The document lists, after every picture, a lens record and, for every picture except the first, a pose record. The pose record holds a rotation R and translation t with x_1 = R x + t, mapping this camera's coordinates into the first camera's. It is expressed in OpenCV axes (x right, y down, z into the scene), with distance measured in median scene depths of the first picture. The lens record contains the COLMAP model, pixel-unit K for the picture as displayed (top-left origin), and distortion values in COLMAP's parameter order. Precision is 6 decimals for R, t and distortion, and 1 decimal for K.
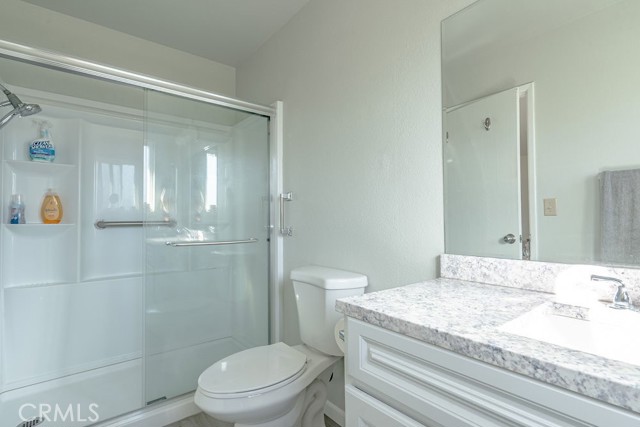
lens RADIAL K [[306.8, 0, 321.0], [0, 306.8, 214.0], [0, 0, 1]] dist [-0.002322, -0.000123]
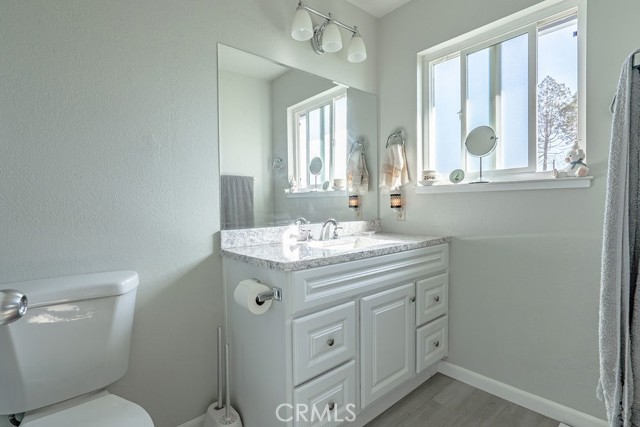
lens RADIAL K [[306.8, 0, 321.0], [0, 306.8, 214.0], [0, 0, 1]] dist [-0.002322, -0.000123]
pose [[-0.029407, -0.023325, 0.999295, -1.400685], [-0.013480, 0.999646, 0.022937, 0.040445], [-0.999477, -0.012796, -0.029711, 0.988773]]
